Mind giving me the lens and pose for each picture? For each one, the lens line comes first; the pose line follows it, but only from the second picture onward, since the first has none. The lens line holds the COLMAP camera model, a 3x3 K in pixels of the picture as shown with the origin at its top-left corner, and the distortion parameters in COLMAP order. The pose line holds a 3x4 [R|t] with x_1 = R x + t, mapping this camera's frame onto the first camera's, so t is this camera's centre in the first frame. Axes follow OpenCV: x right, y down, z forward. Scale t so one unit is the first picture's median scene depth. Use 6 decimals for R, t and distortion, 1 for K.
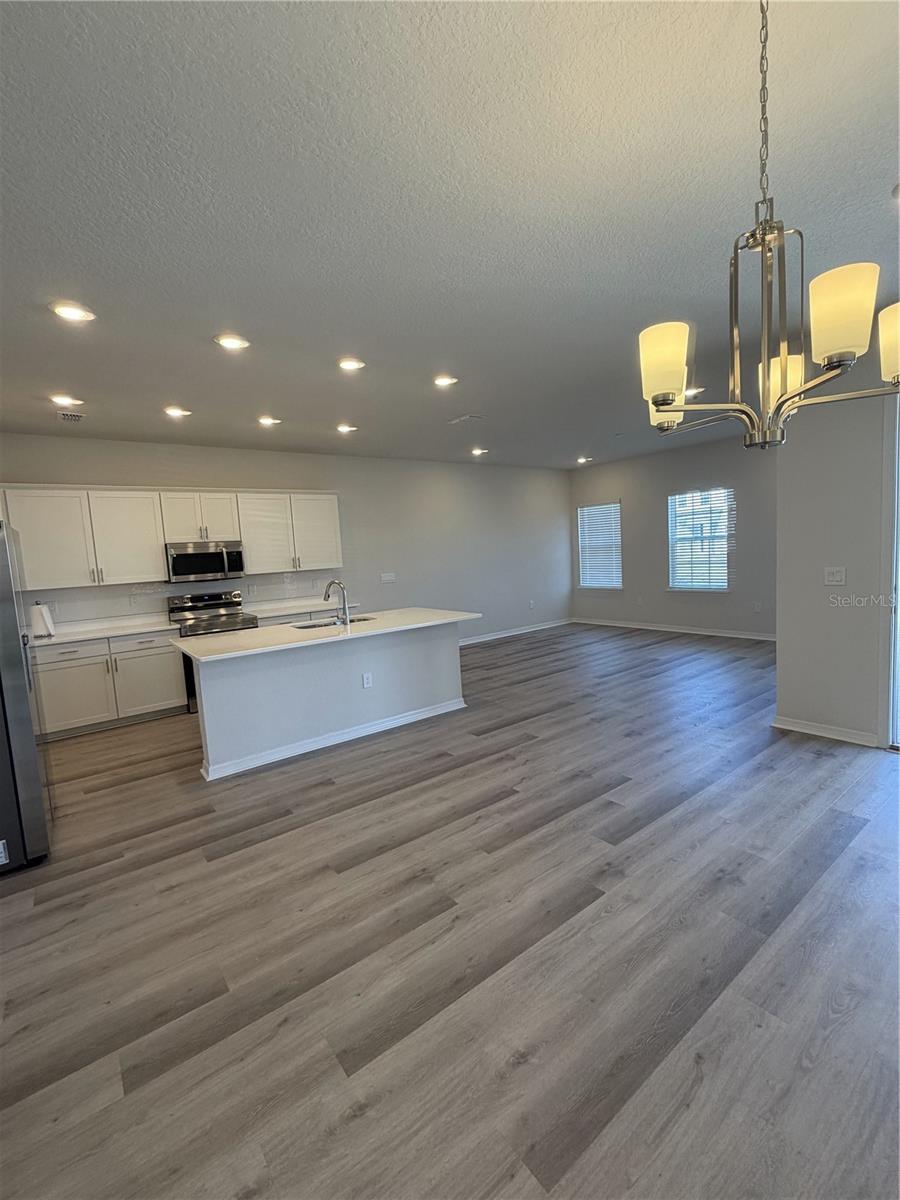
lens RADIAL K [[527.1, 0, 444.6], [0, 527.1, 597.2], [0, 0, 1]] dist [-0.004311, 0.001622]
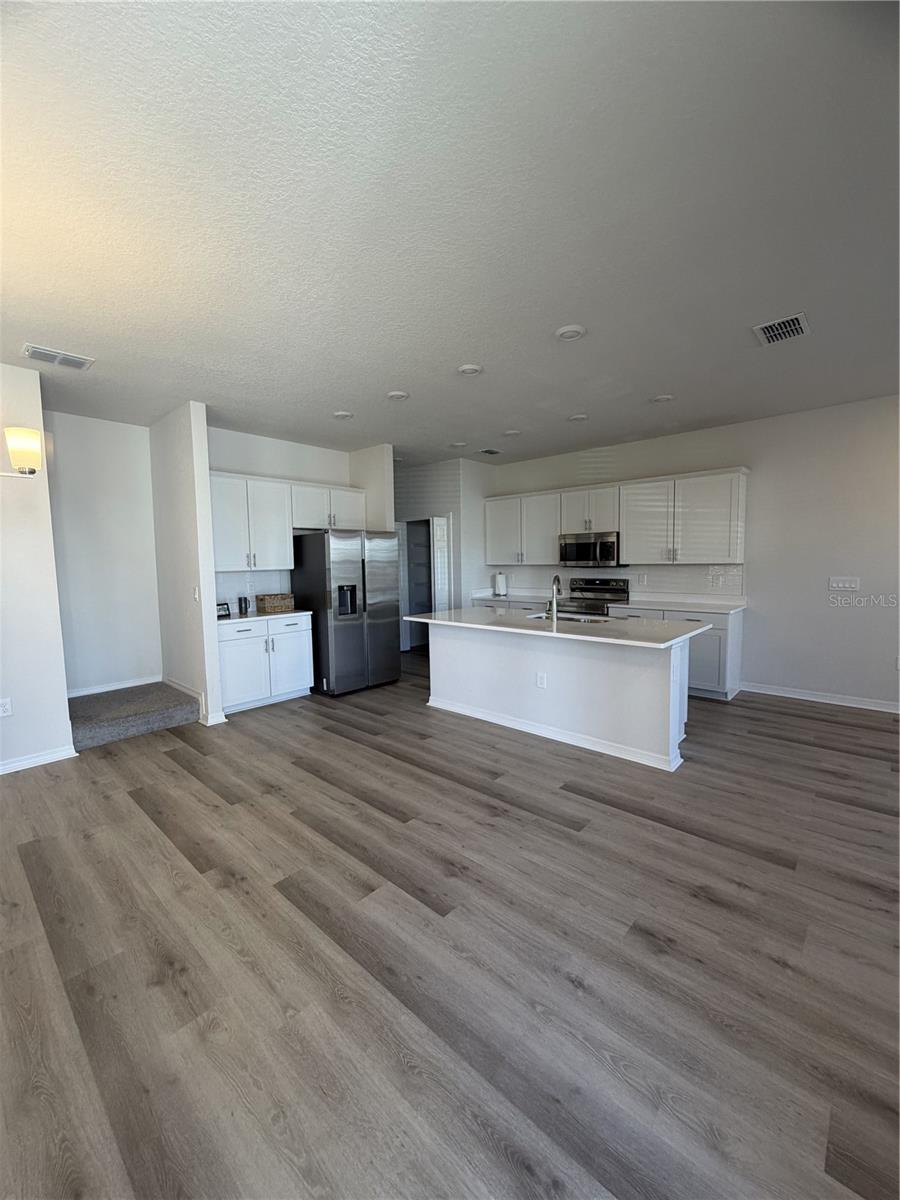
lens RADIAL K [[476.2, 0, 444.9], [0, 476.2, 597.1], [0, 0, 1]] dist [-0.000808, -0.000165]
pose [[0.181067, 0.133979, -0.974302, 0.756958], [-0.082029, 0.989283, 0.120795, -0.098604], [0.980044, 0.058049, 0.190117, 0.752478]]
